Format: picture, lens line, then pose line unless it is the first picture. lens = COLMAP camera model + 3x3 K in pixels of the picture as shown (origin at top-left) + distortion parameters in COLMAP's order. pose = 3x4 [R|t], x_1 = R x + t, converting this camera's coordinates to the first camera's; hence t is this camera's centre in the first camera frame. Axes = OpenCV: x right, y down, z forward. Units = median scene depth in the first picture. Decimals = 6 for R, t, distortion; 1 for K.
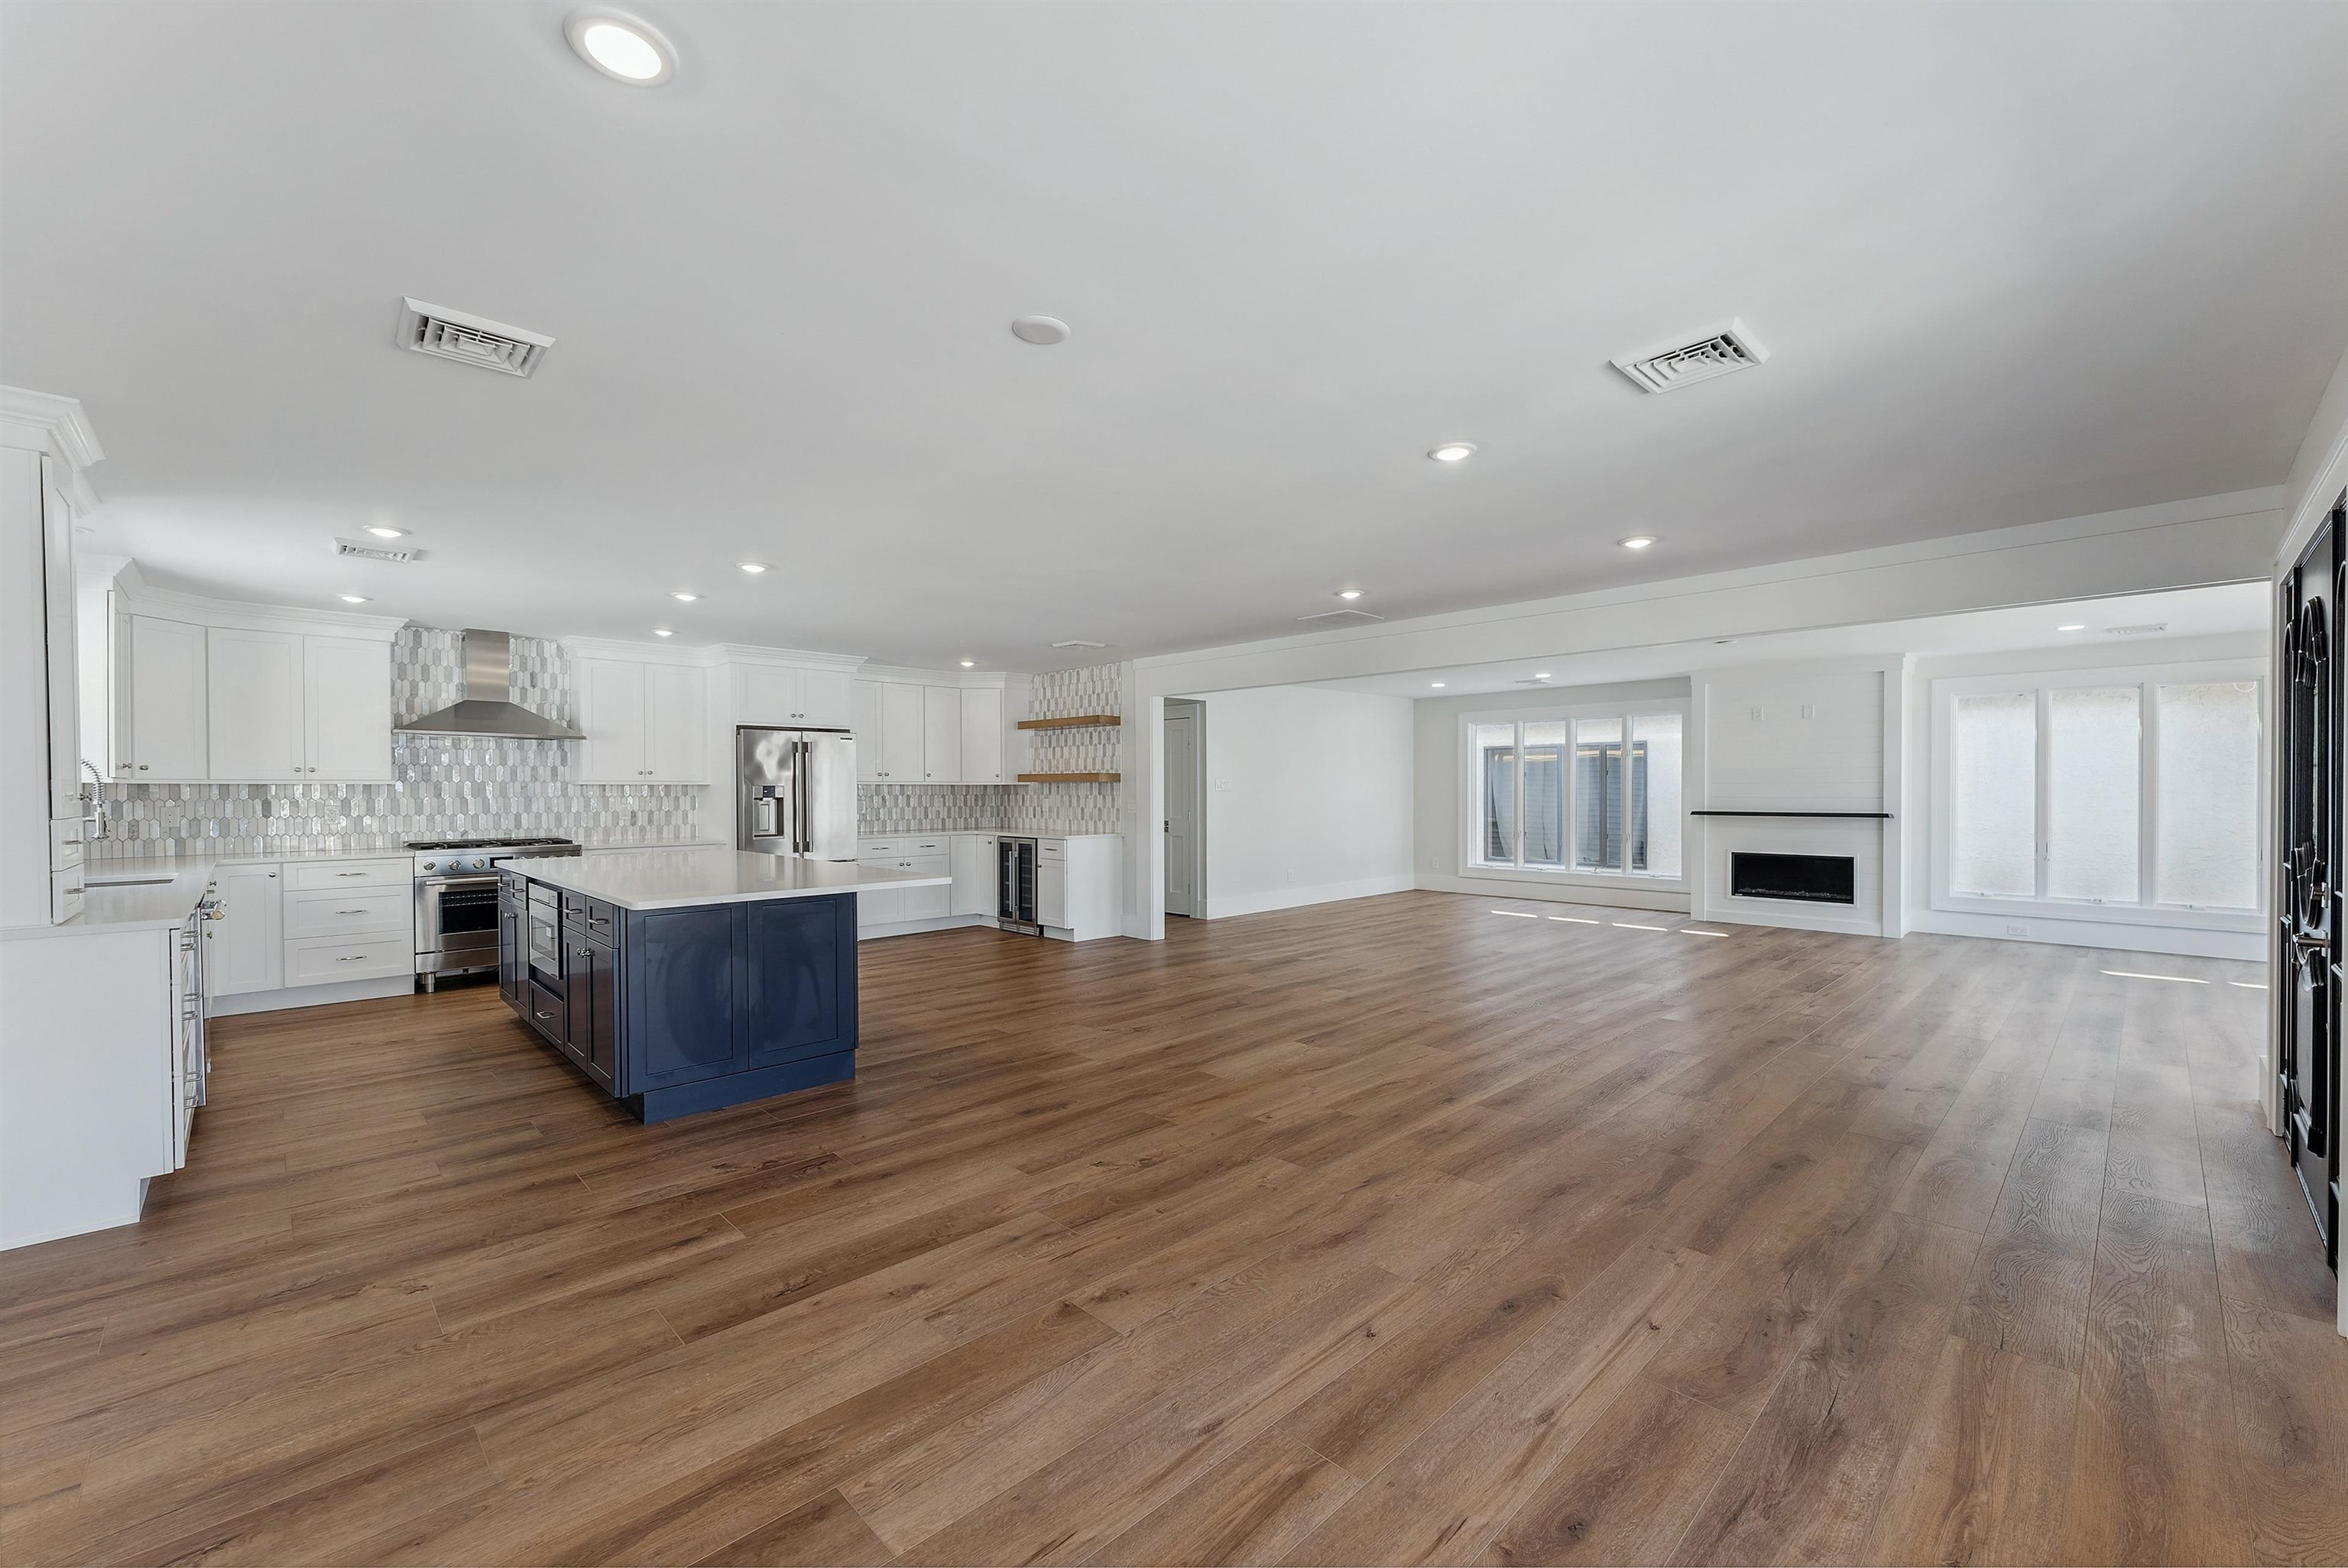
lens RADIAL K [[944.7, 0, 1180.6], [0, 944.7, 798.1], [0, 0, 1]] dist [0.007142, -0.000376]
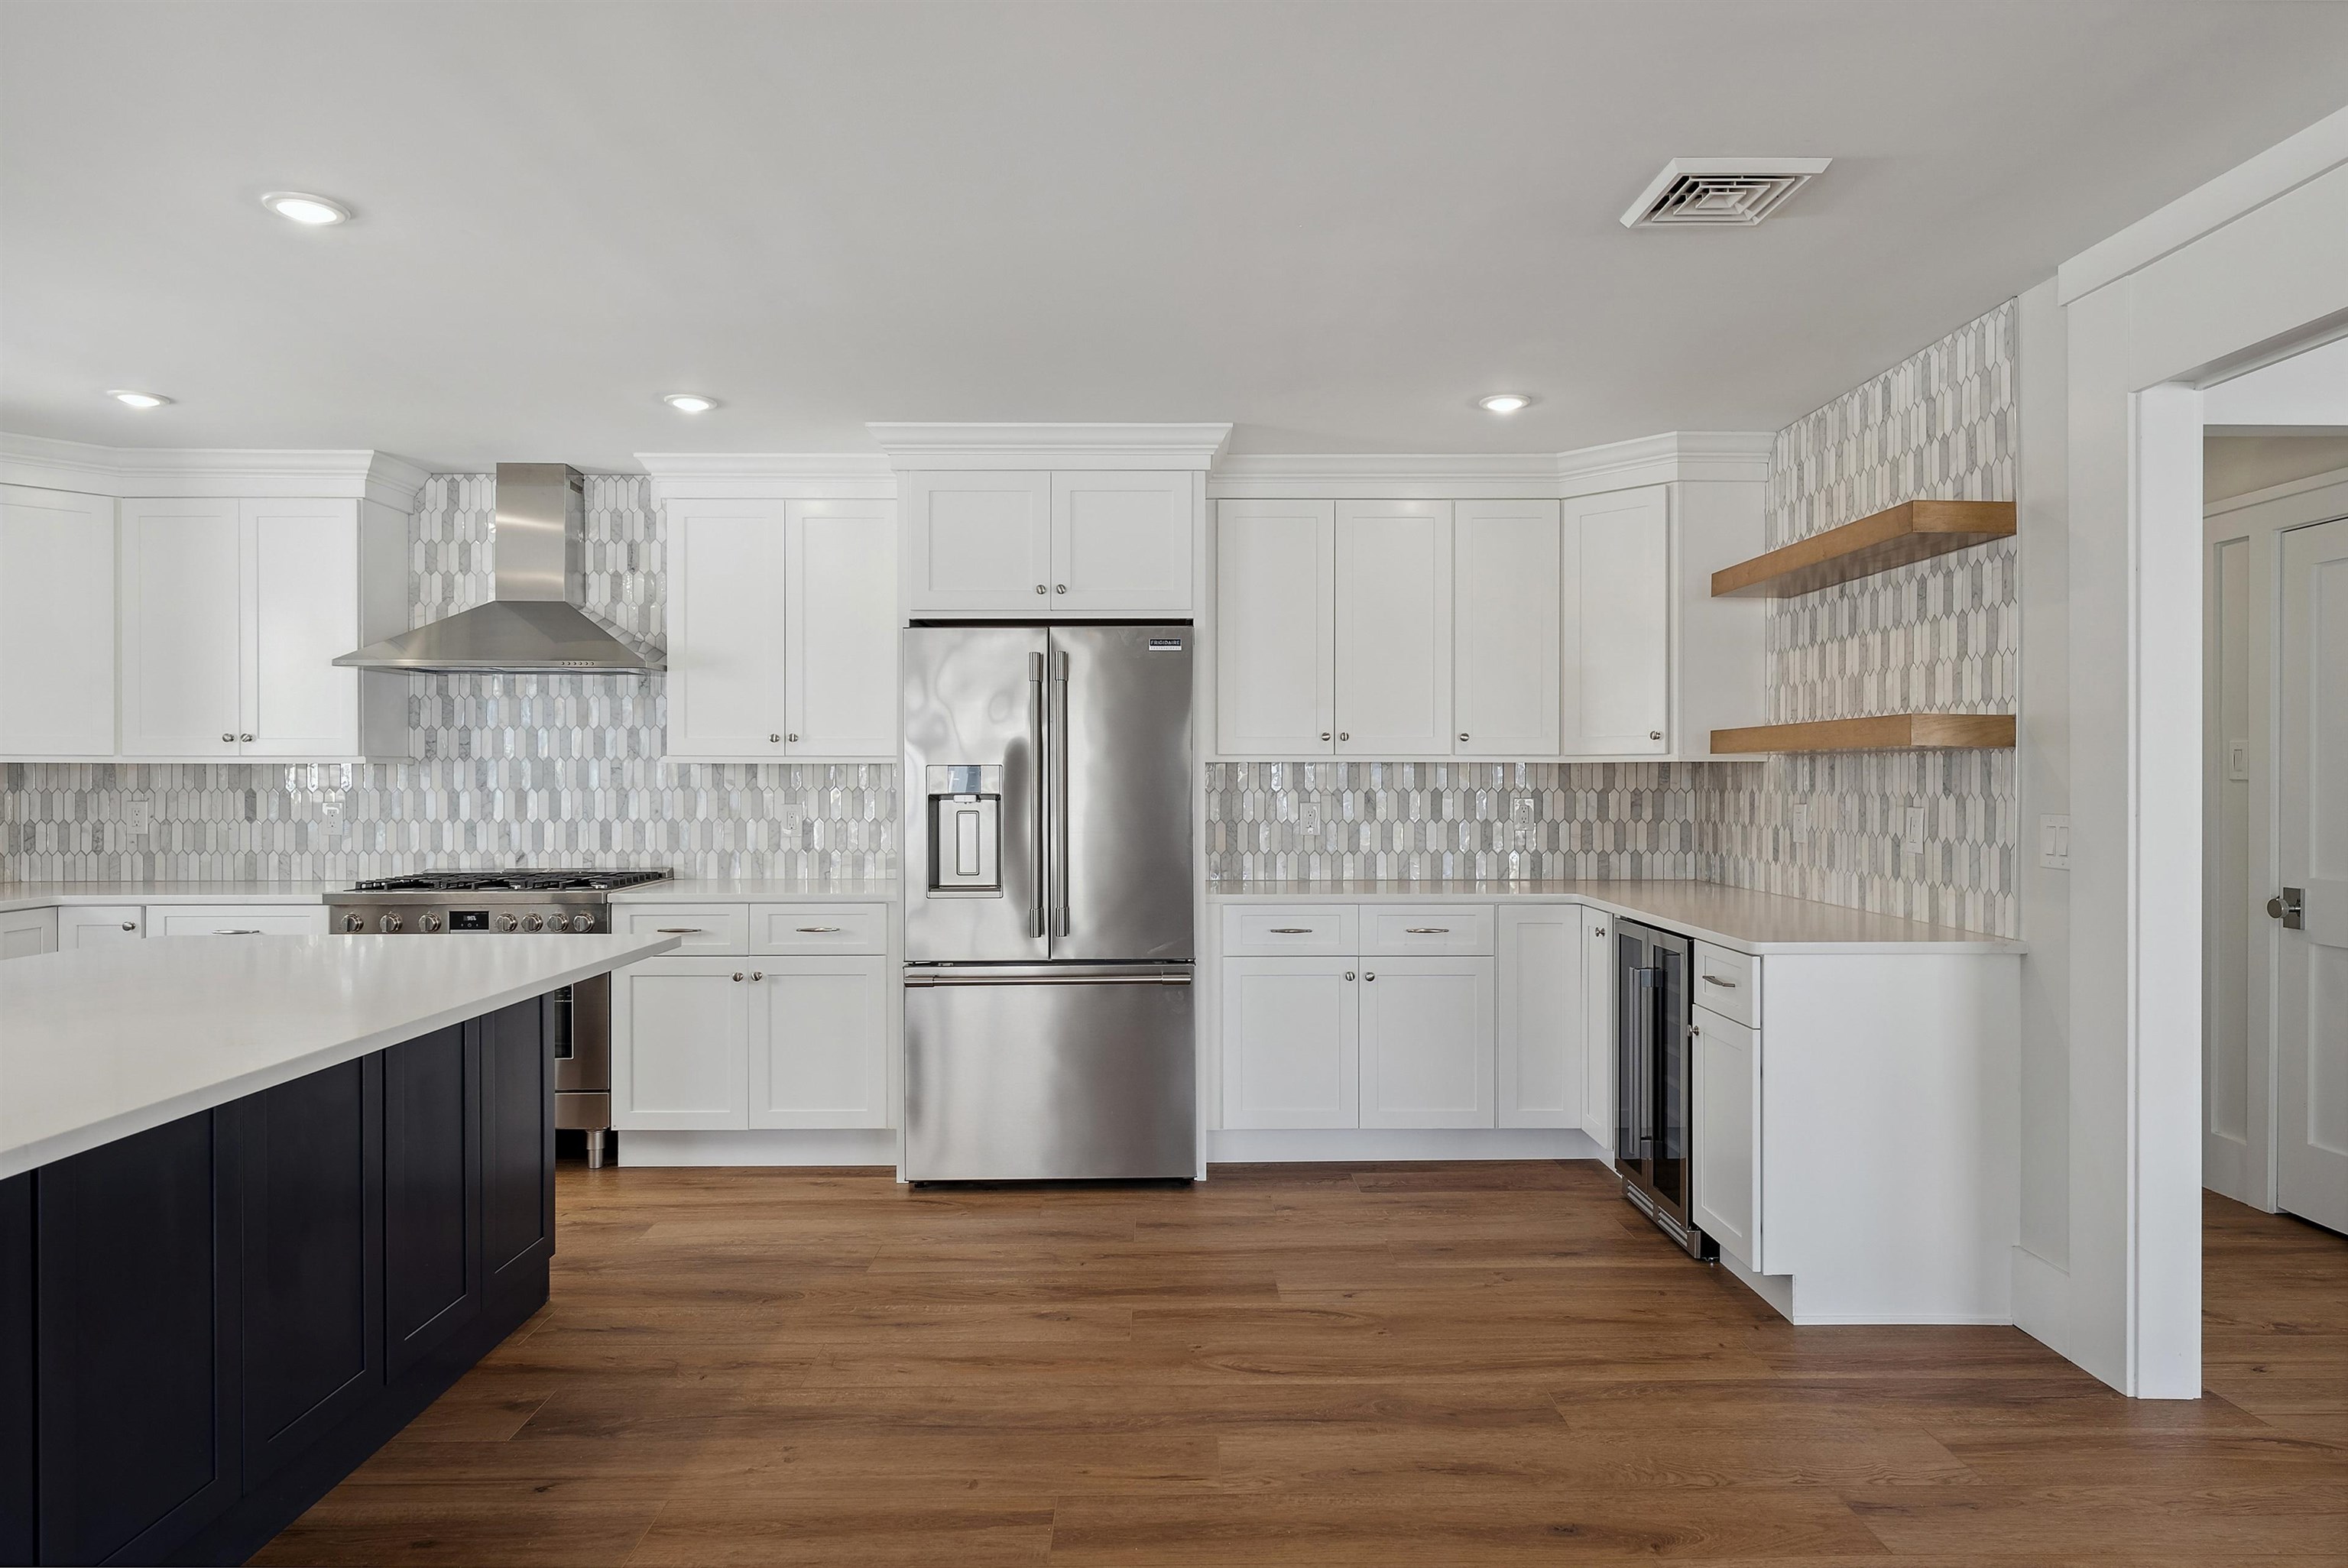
lens RADIAL K [[1408.2, 0, 1185.3], [0, 1408.2, 792.6], [0, 0, 1]] dist [-0.005065, -0.000753]
pose [[0.725605, 0.009330, -0.688048, 0.046814], [-0.008009, 0.999955, 0.005114, -0.005302], [0.688064, 0.001799, 0.725647, 0.650140]]
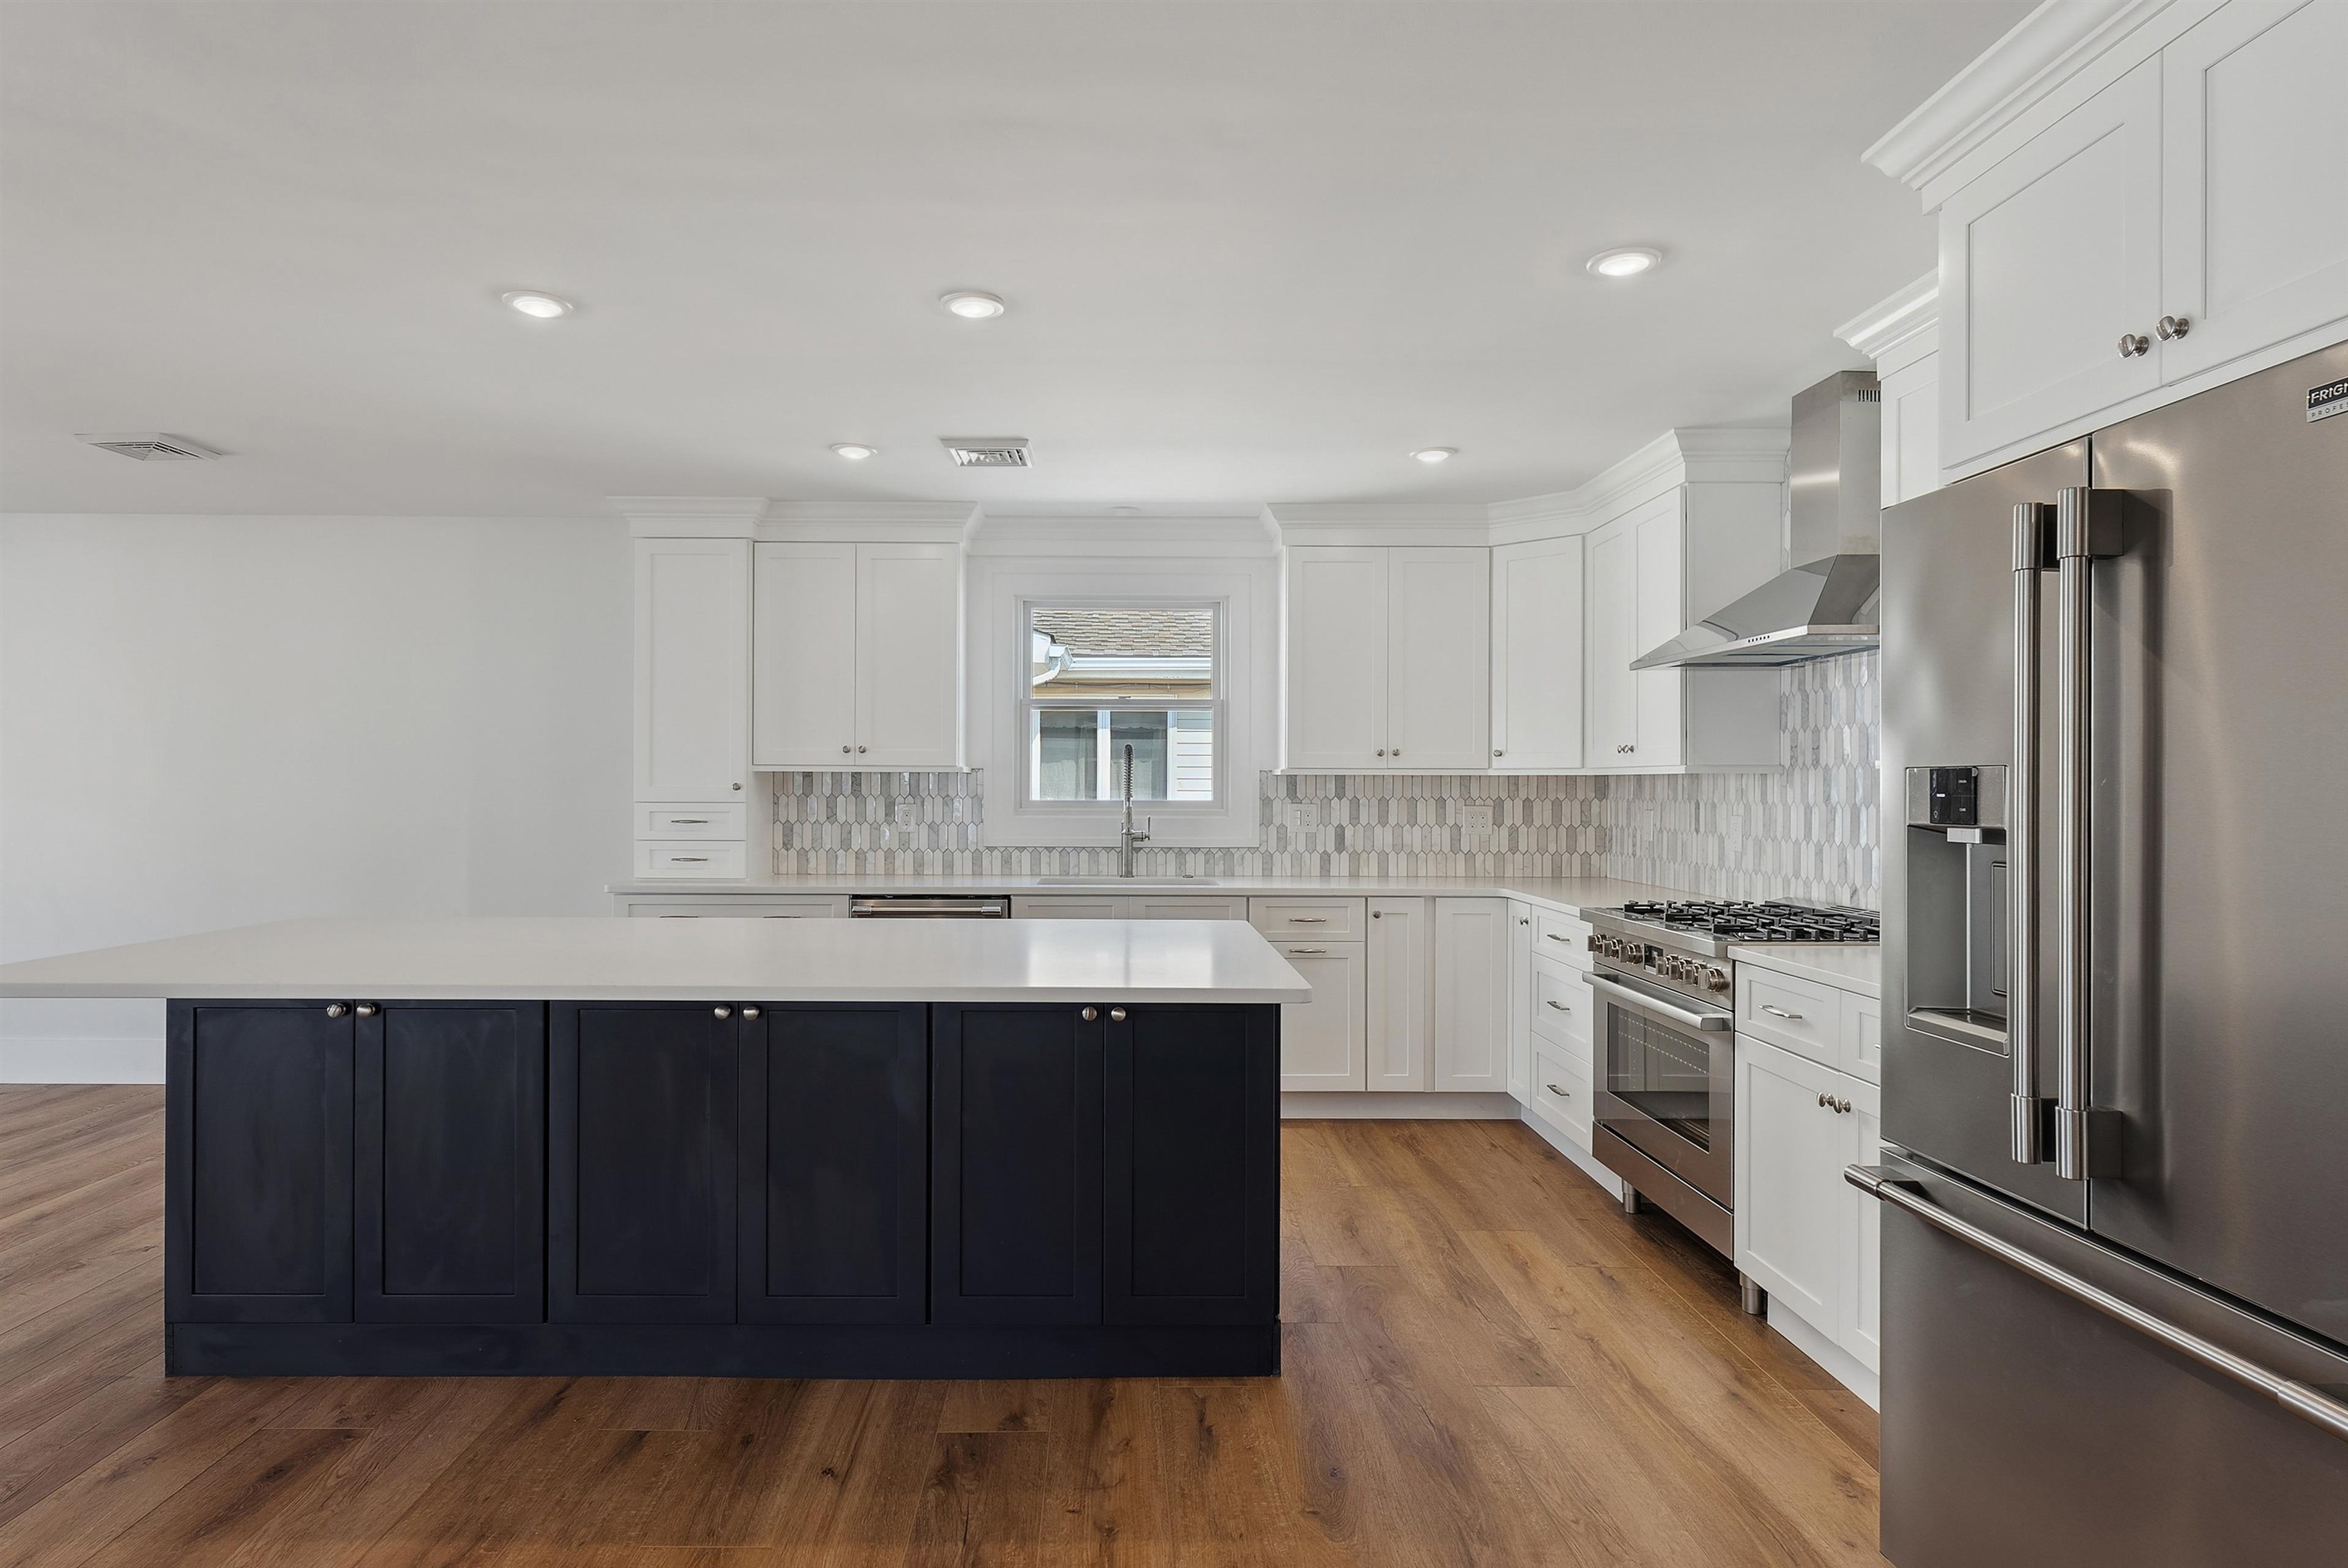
lens RADIAL K [[1304.0, 0, 1118.9], [0, 1304.0, 779.3], [0, 0, 1]] dist [-0.002638, -0.001224]
pose [[-0.695748, -0.002707, -0.718281, -0.125065], [-0.009096, 0.999946, 0.005043, -0.010869], [0.718229, 0.010042, -0.695735, 1.099971]]
